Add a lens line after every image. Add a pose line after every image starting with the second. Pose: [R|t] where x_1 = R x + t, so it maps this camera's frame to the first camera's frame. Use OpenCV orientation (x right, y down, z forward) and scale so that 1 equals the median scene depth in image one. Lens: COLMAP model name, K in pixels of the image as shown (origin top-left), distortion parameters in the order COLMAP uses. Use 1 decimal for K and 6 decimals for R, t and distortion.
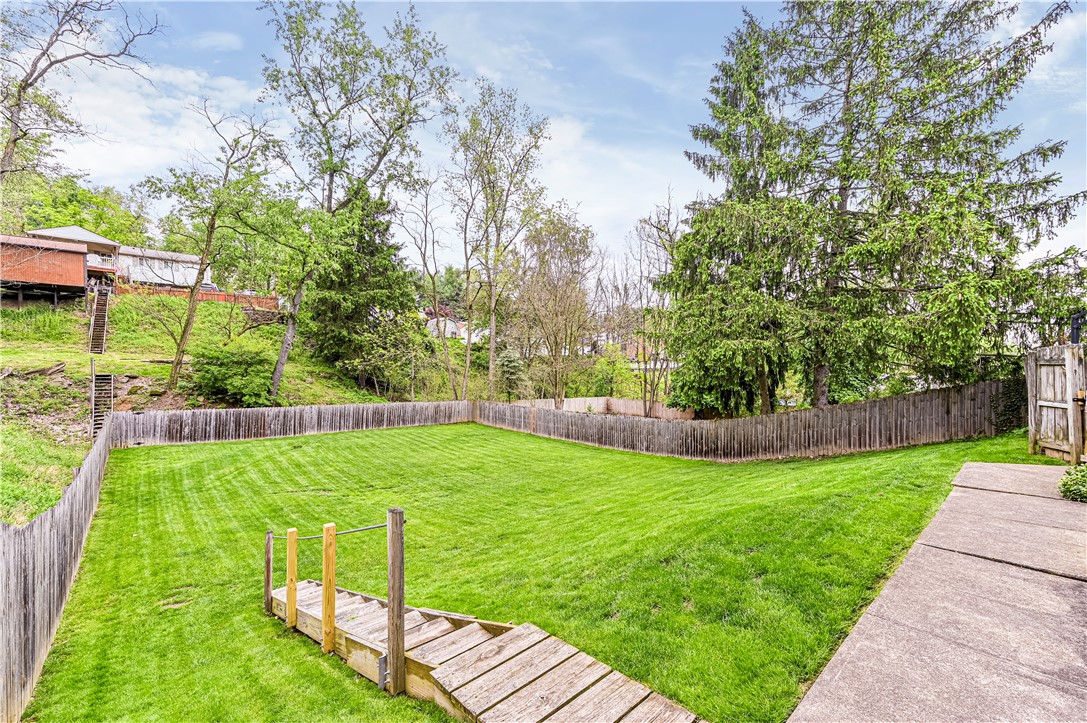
lens RADIAL K [[425.5, 0, 543.0], [0, 425.5, 358.0], [0, 0, 1]] dist [-0.000737, 0.000784]
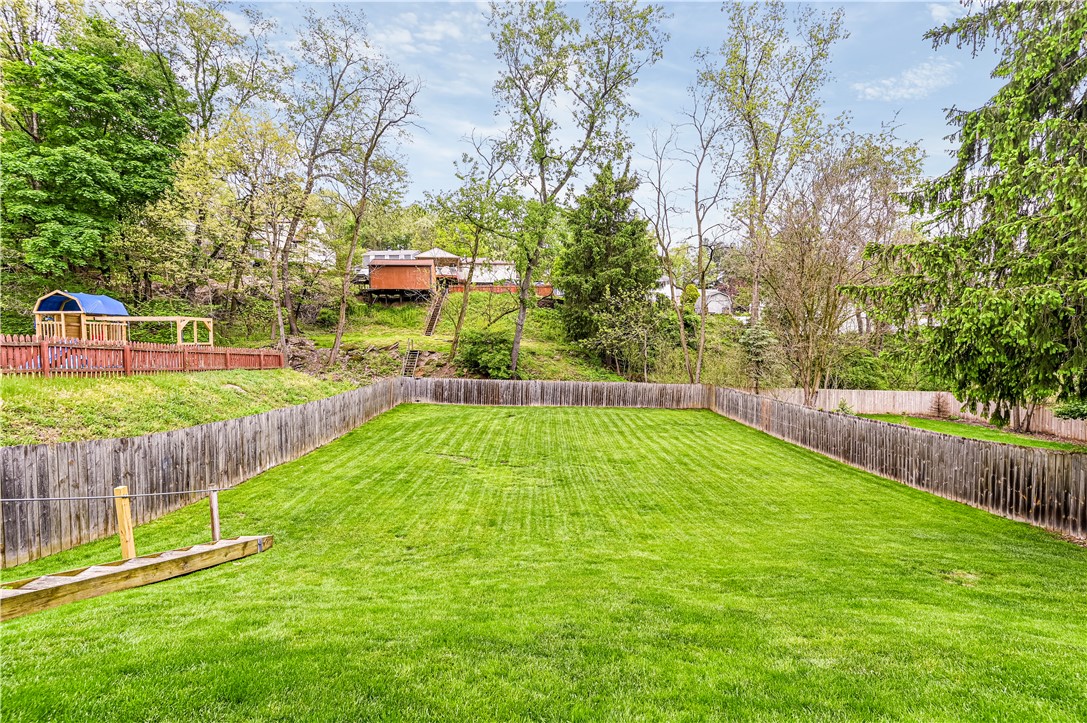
lens RADIAL K [[425.5, 0, 545.9], [0, 425.5, 356.0], [0, 0, 1]] dist [-0.000737, 0.000784]
pose [[0.771953, 0.017914, -0.635428, 0.179926], [0.008407, 0.999228, 0.038383, 0.006420], [0.635625, -0.034972, 0.771206, 0.165992]]
